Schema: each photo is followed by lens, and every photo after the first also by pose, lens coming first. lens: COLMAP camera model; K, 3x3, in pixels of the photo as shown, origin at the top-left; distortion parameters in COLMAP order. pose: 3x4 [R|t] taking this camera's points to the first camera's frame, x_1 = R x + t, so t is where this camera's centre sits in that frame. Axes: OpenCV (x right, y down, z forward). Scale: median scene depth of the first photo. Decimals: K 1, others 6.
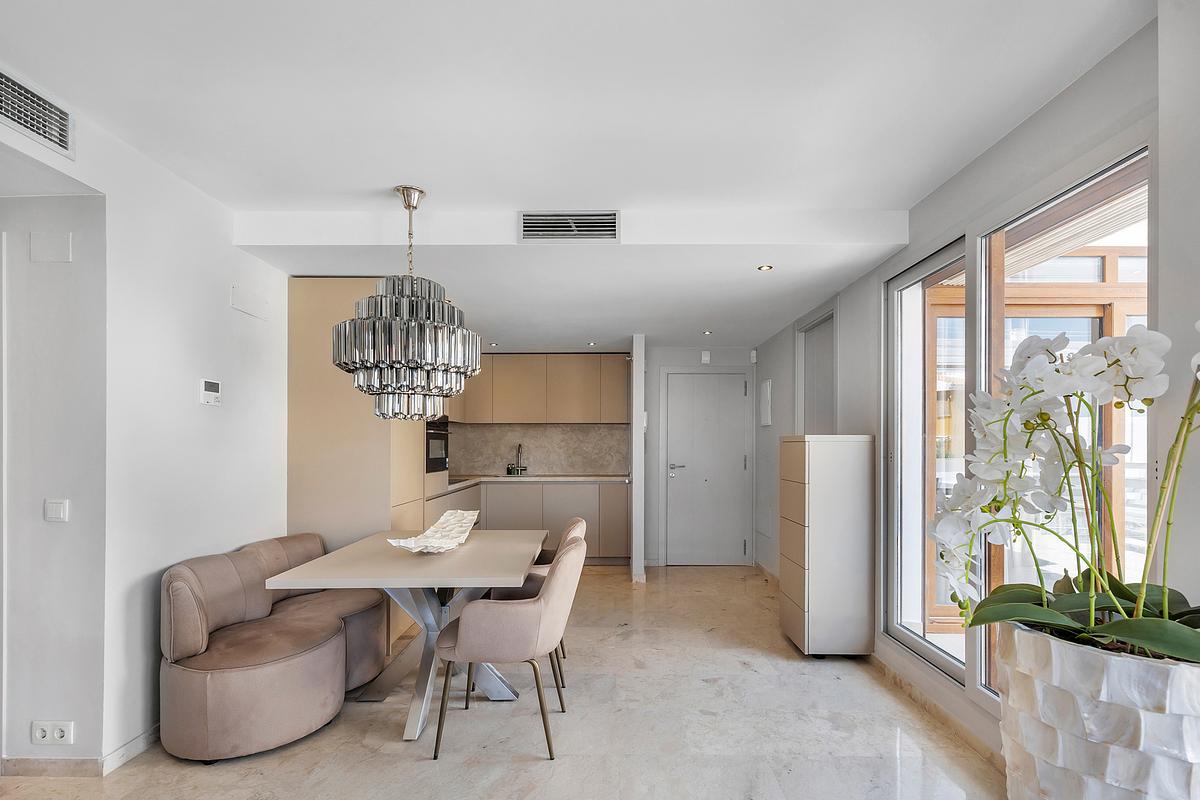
lens RADIAL K [[535.0, 0, 604.9], [0, 535.0, 445.8], [0, 0, 1]] dist [0.001357, 0.000064]
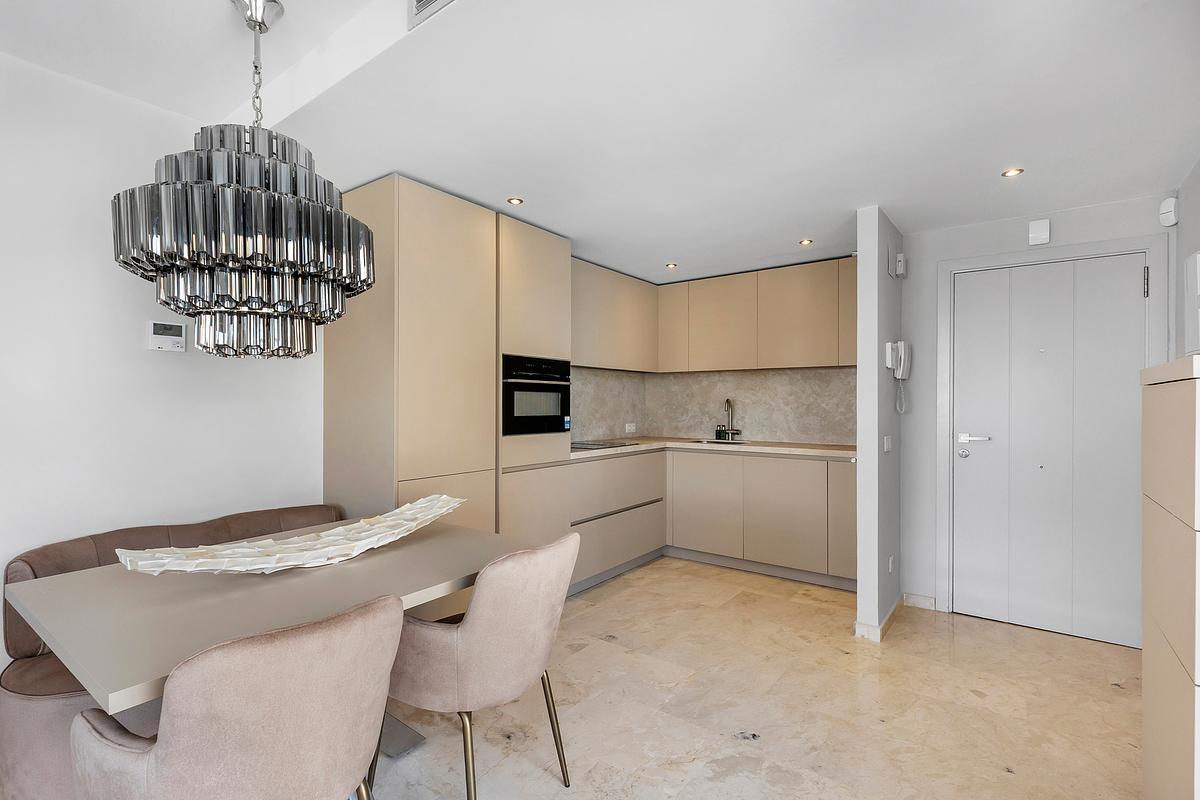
lens RADIAL K [[546.1, 0, 599.1], [0, 546.1, 399.9], [0, 0, 1]] dist [0.000572, 0.000090]
pose [[0.807080, -0.000257, -0.590442, 0.153988], [-0.002459, 0.999990, -0.003797, 0.001764], [0.590437, 0.004516, 0.807071, 0.309041]]
